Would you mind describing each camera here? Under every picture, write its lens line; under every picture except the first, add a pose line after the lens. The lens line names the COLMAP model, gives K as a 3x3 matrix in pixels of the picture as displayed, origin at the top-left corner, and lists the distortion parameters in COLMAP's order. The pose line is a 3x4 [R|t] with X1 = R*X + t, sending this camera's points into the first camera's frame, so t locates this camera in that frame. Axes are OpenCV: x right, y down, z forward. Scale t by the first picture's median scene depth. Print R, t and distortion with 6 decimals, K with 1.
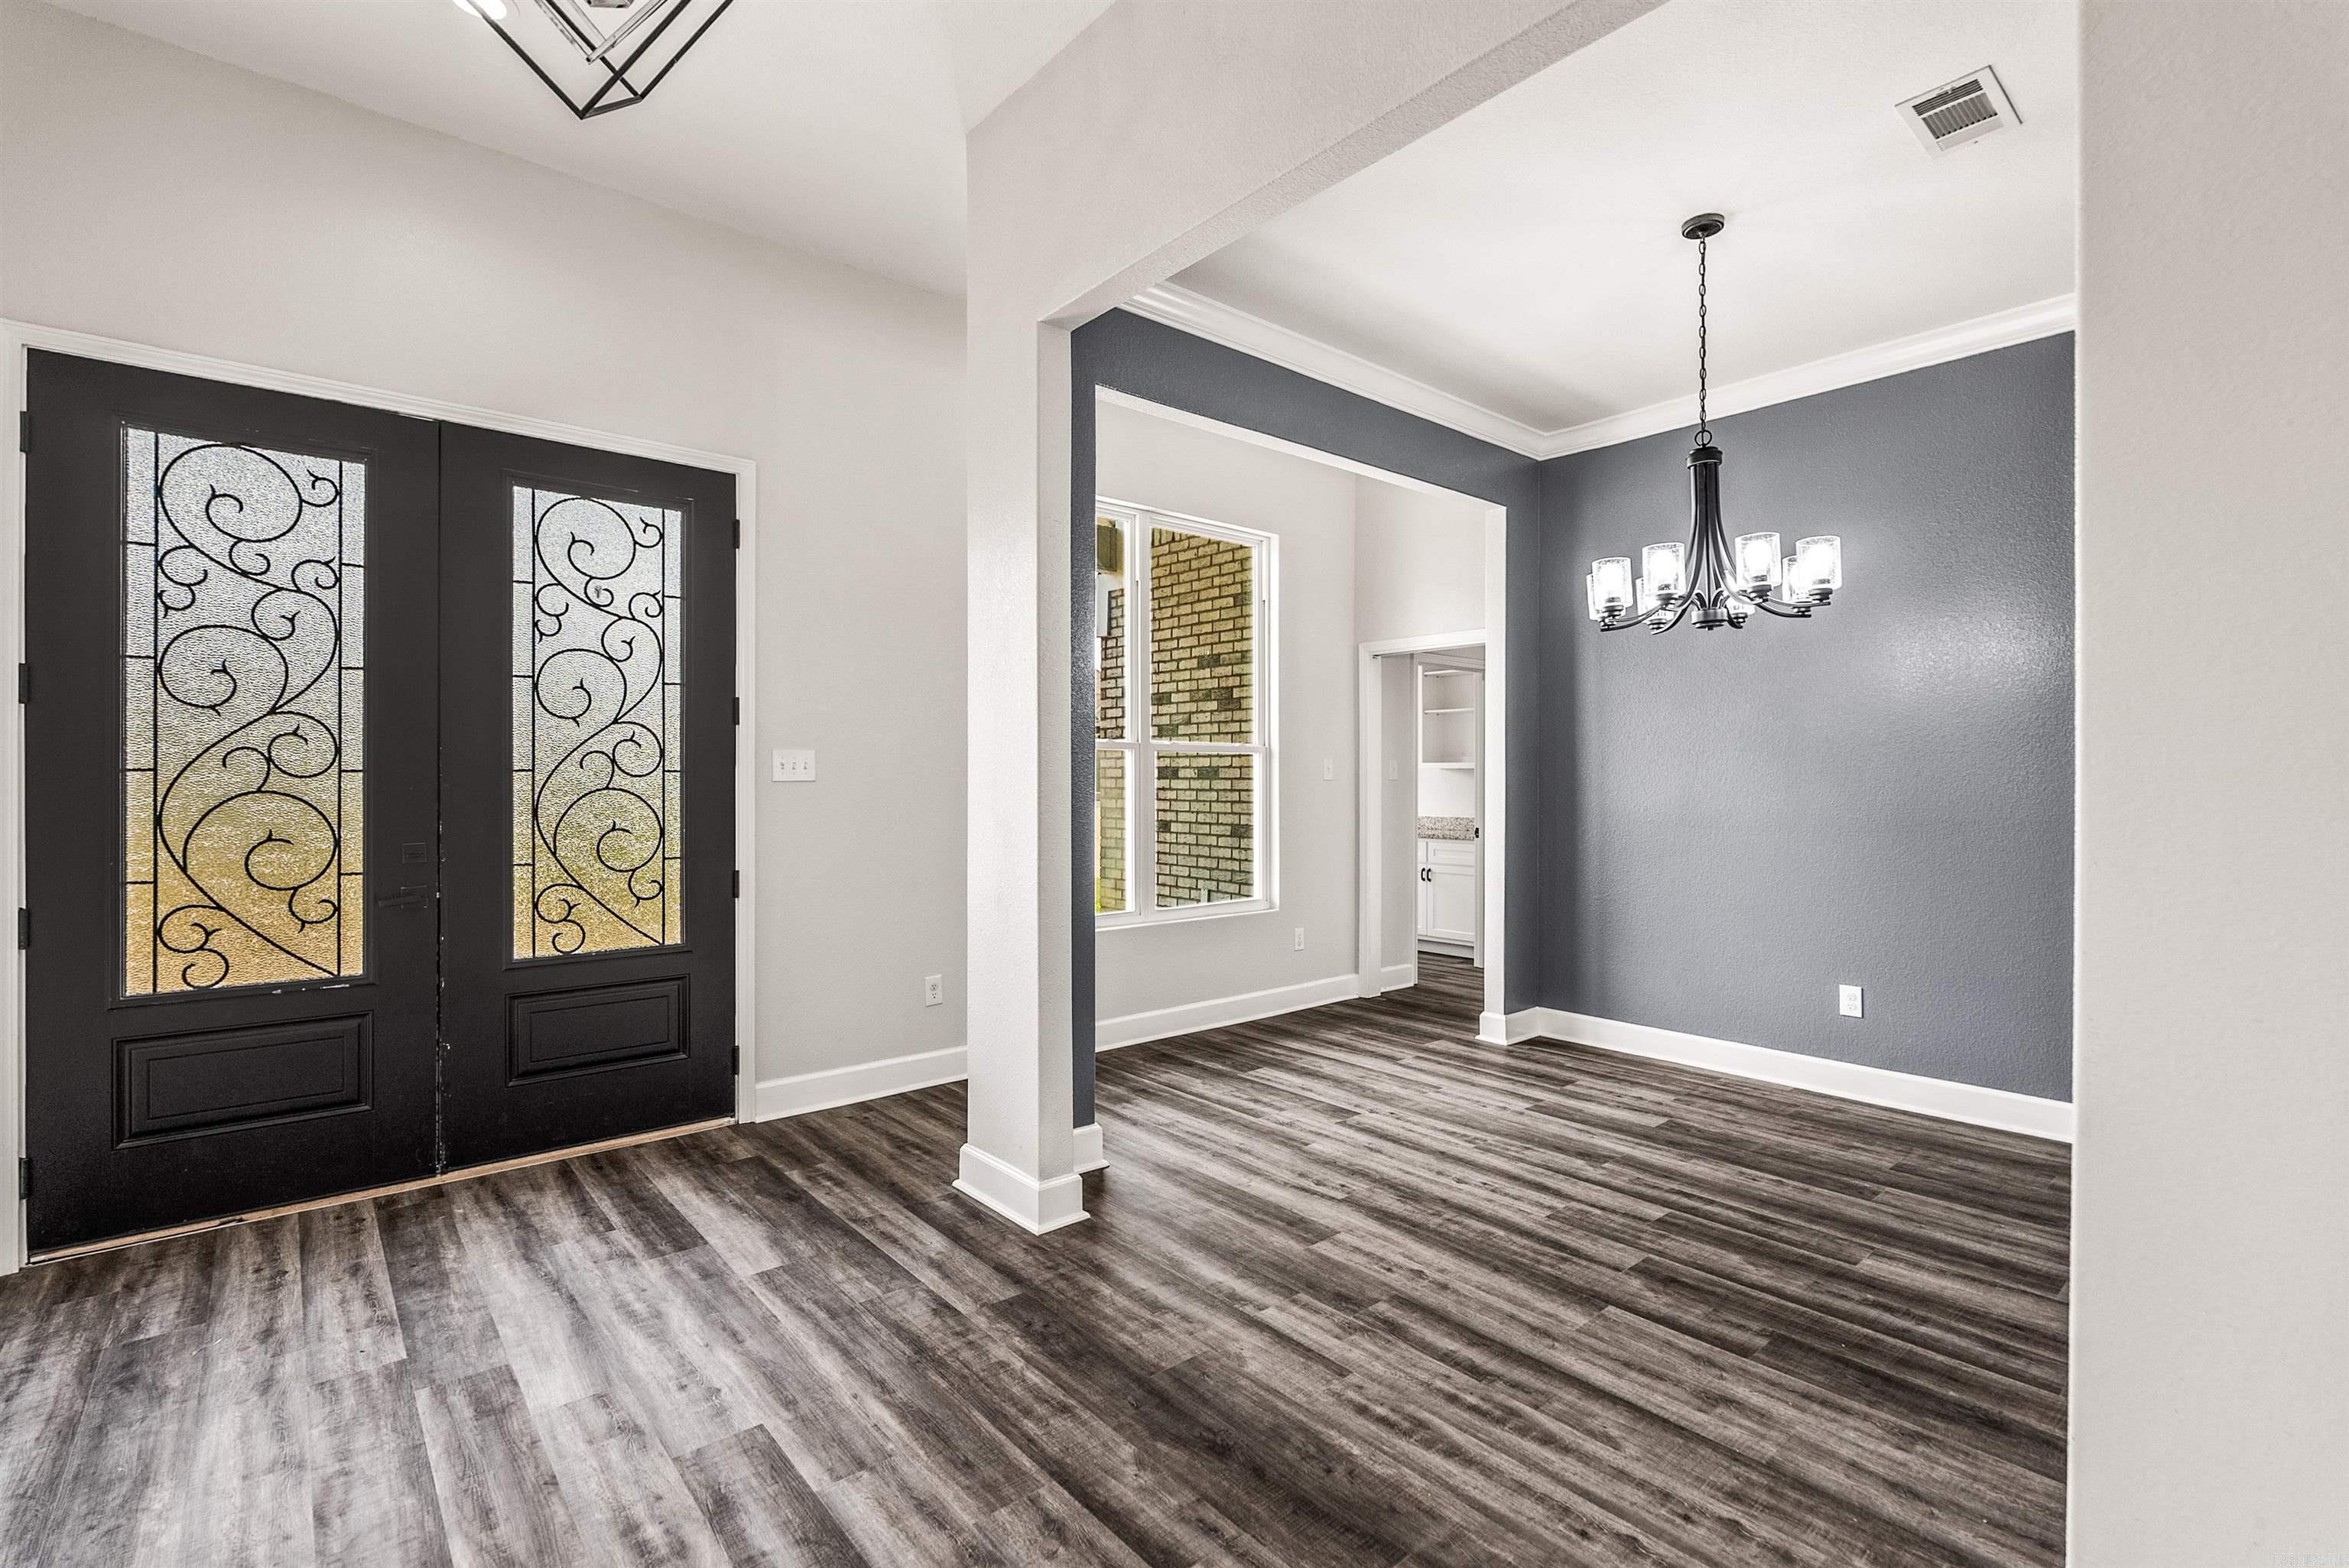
lens RADIAL K [[1057.5, 0, 1179.2], [0, 1057.5, 767.3], [0, 0, 1]] dist [-0.009052, 0.001696]
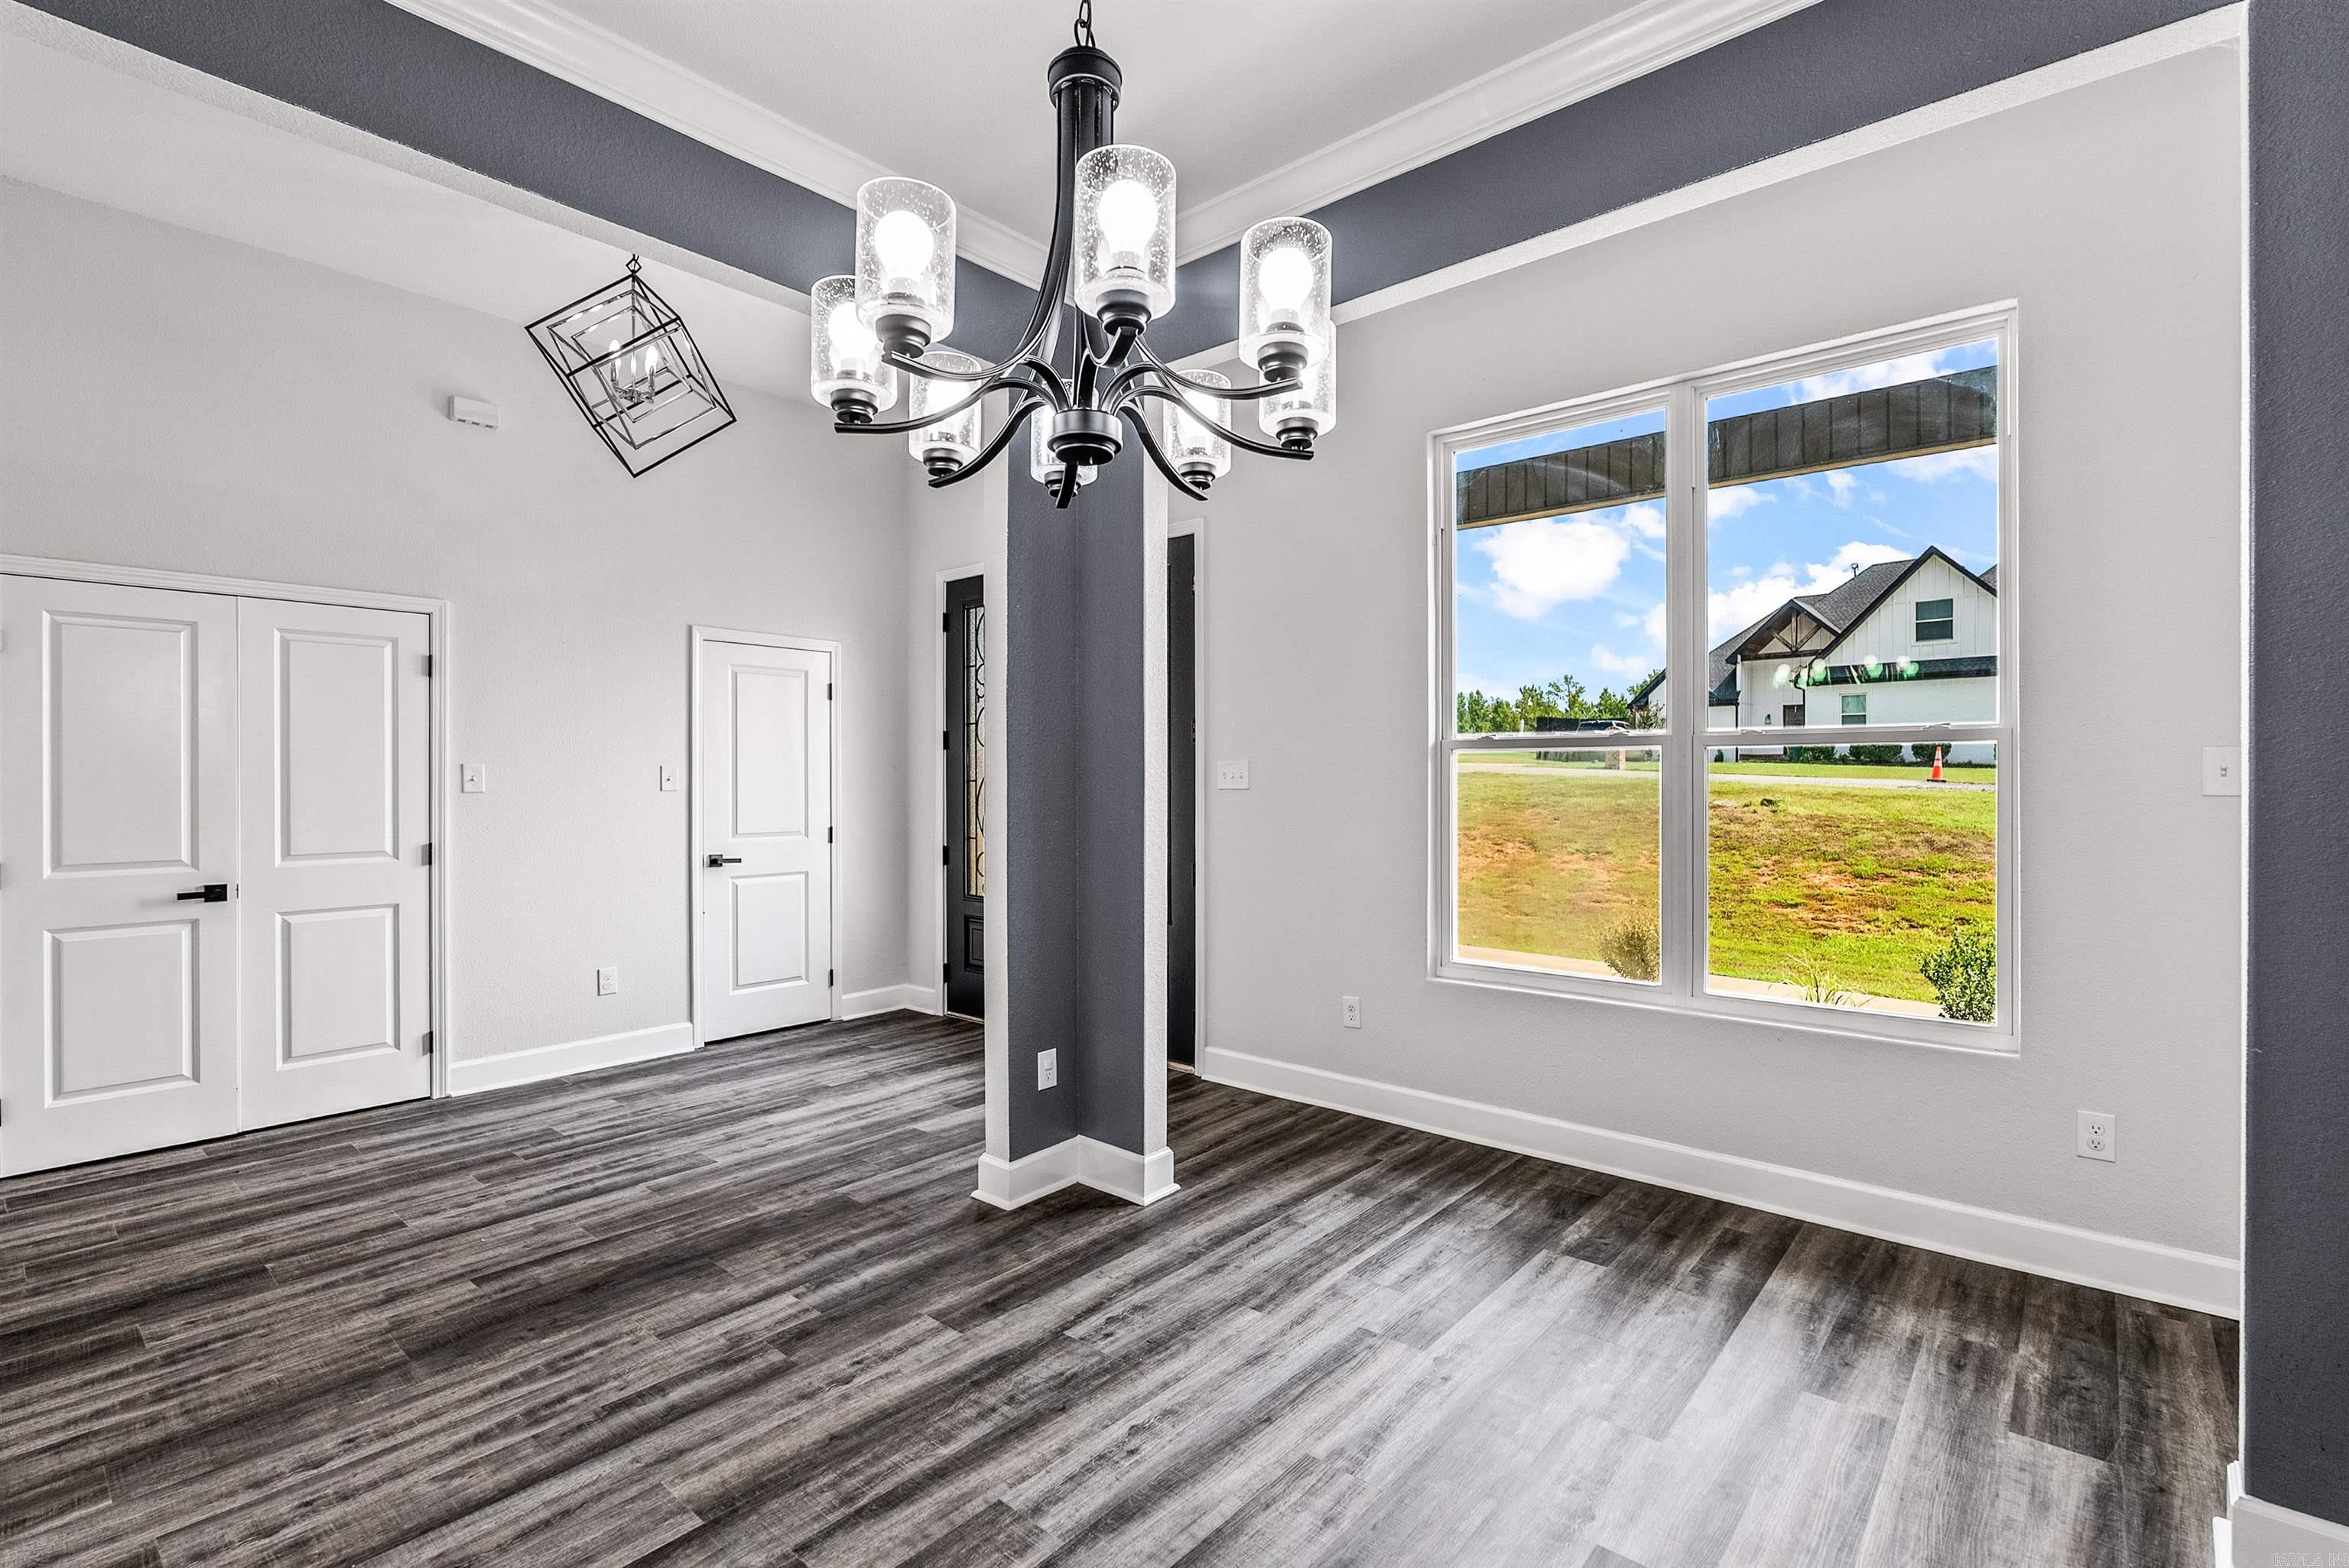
lens RADIAL K [[1072.9, 0, 1178.7], [0, 1072.9, 763.5], [0, 0, 1]] dist [-0.005296, 0.000458]
pose [[0.146608, -0.015171, -0.989078, 1.192588], [0.011275, 0.999843, -0.013665, 0.002349], [0.989130, -0.009148, 0.146756, 1.220289]]
